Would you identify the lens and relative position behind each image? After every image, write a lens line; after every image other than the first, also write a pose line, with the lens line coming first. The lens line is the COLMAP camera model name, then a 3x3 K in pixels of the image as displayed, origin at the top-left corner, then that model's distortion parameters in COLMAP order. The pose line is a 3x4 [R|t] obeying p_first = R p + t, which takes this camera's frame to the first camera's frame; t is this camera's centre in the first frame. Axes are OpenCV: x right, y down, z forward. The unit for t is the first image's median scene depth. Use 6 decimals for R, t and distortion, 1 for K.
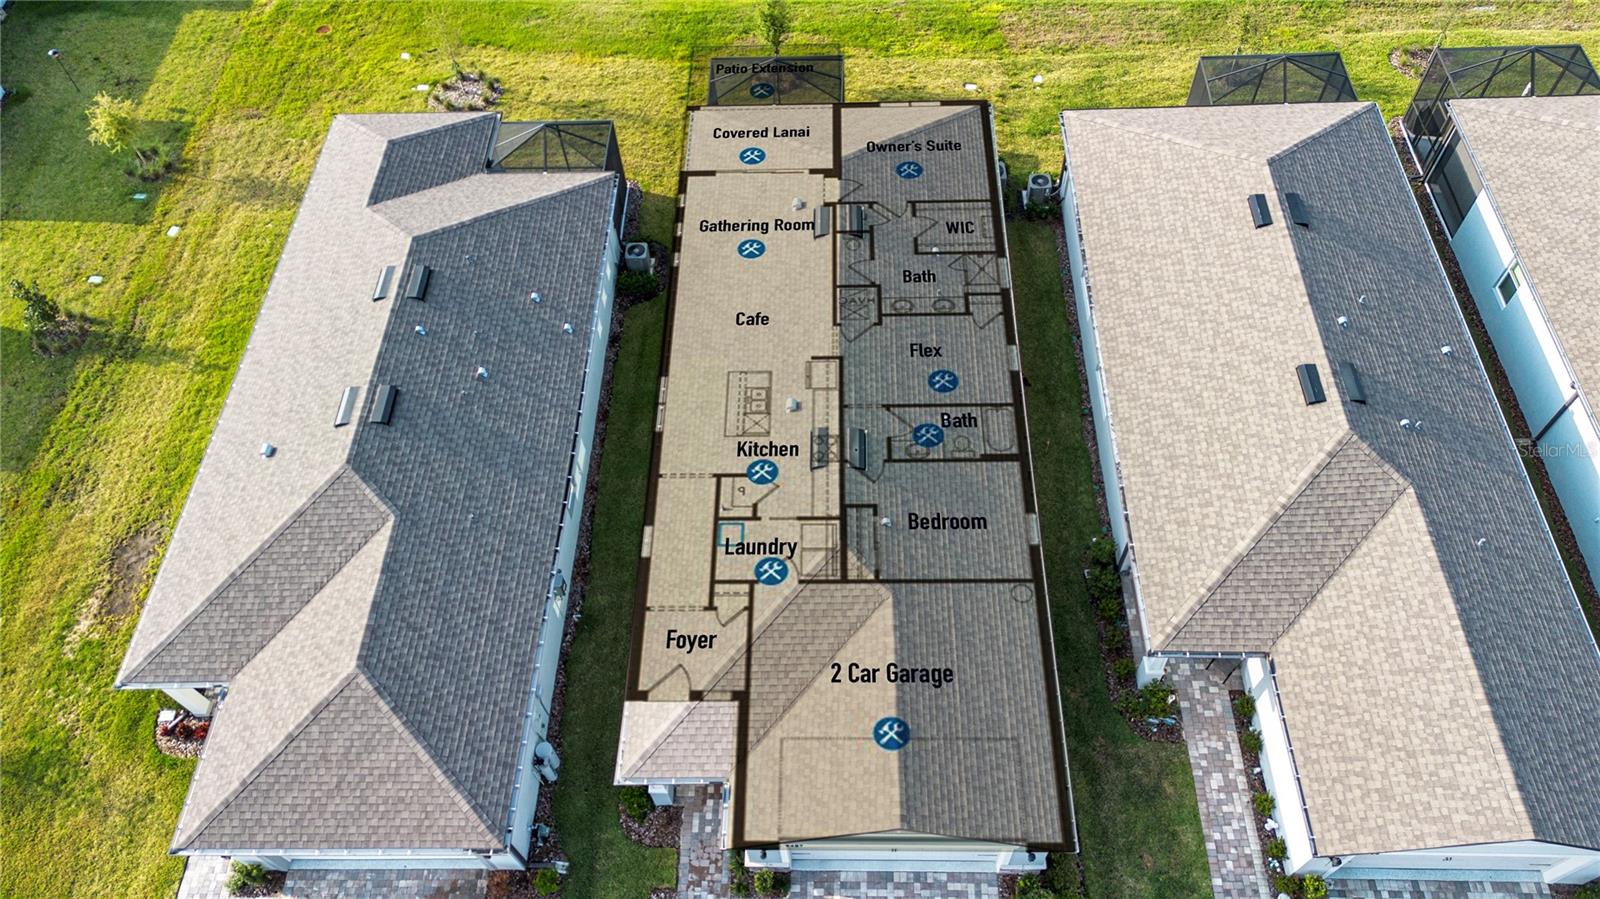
lens RADIAL K [[1143.6, 0, 800.0], [0, 1143.6, 444.9], [0, 0, 1]] dist [0.040520, -0.022167]
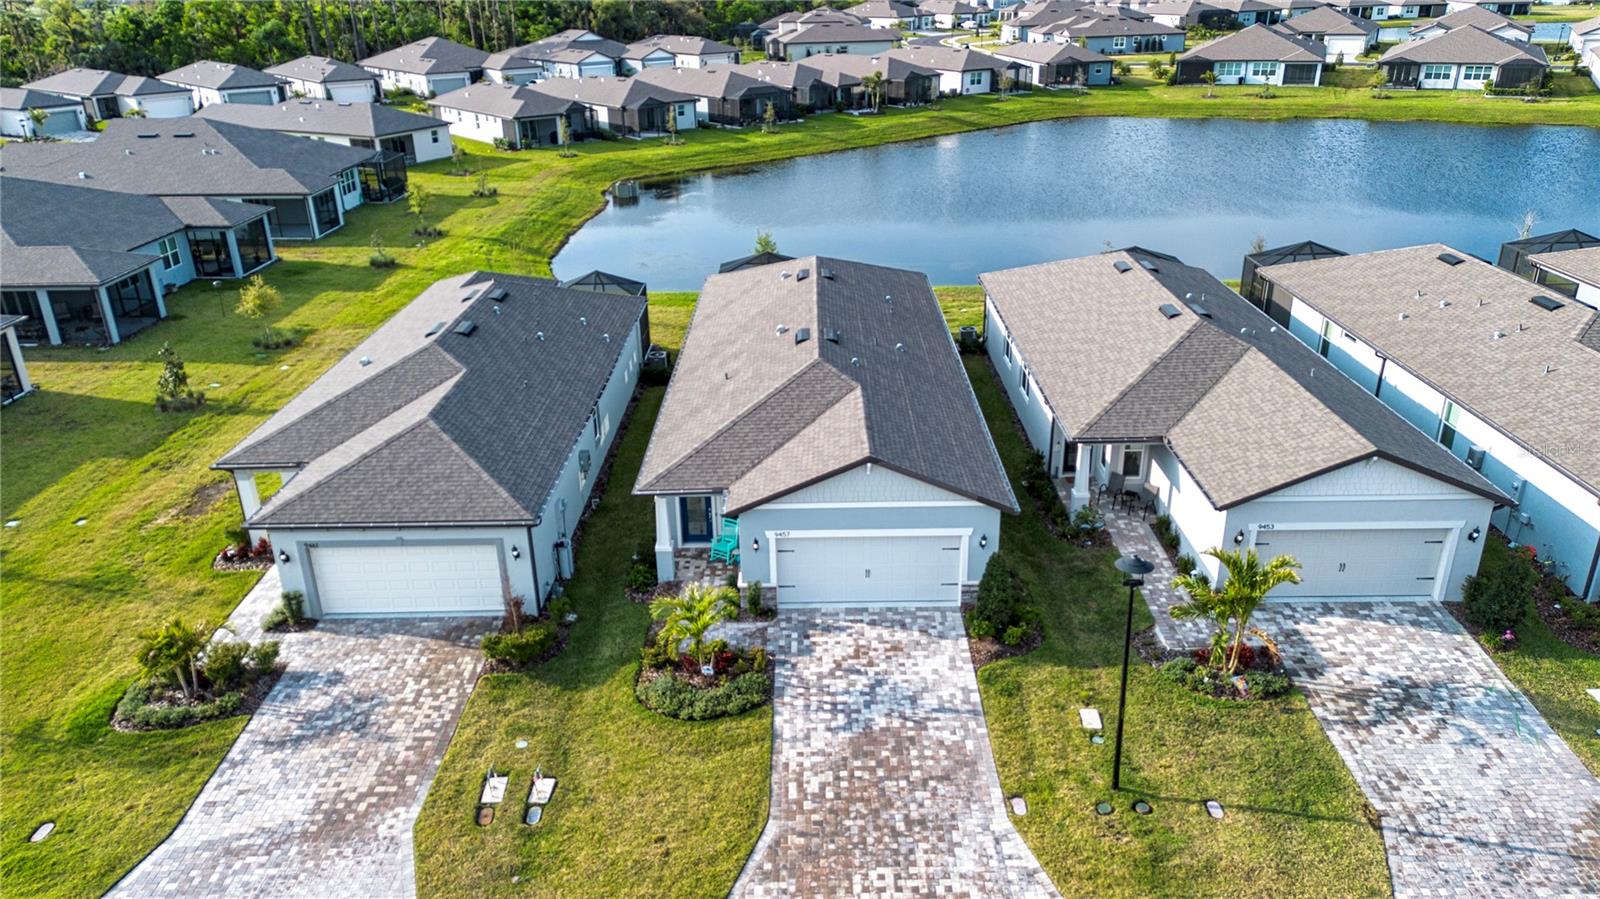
lens RADIAL K [[1143.6, 0, 803.8], [0, 1143.6, 461.1], [0, 0, 1]] dist [0.040520, -0.022167]
pose [[0.999574, 0.016541, 0.024054, -0.011443], [-0.000887, 0.840803, -0.541341, 0.828721], [-0.029179, 0.541089, 0.840459, -0.016070]]
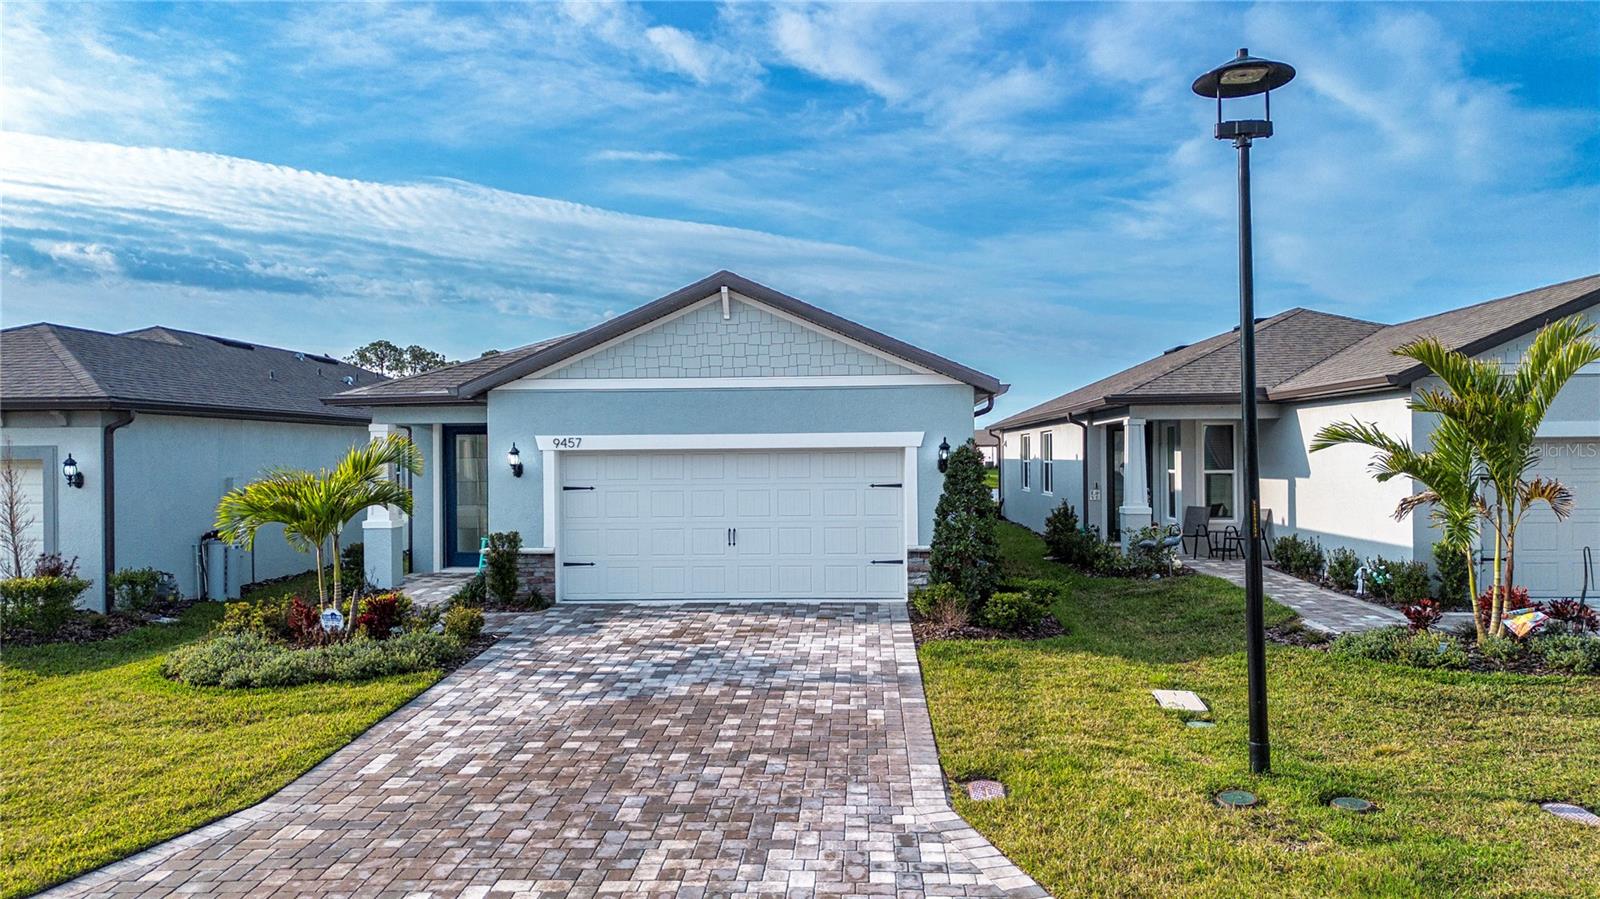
lens RADIAL K [[1143.6, 0, 811.1], [0, 1143.6, 455.7], [0, 0, 1]] dist [0.040520, -0.022167]
pose [[0.998711, 0.035957, -0.035831, 0.139899], [-0.049690, 0.548186, -0.834879, 0.783444], [-0.010378, 0.835583, 0.549266, 0.618438]]
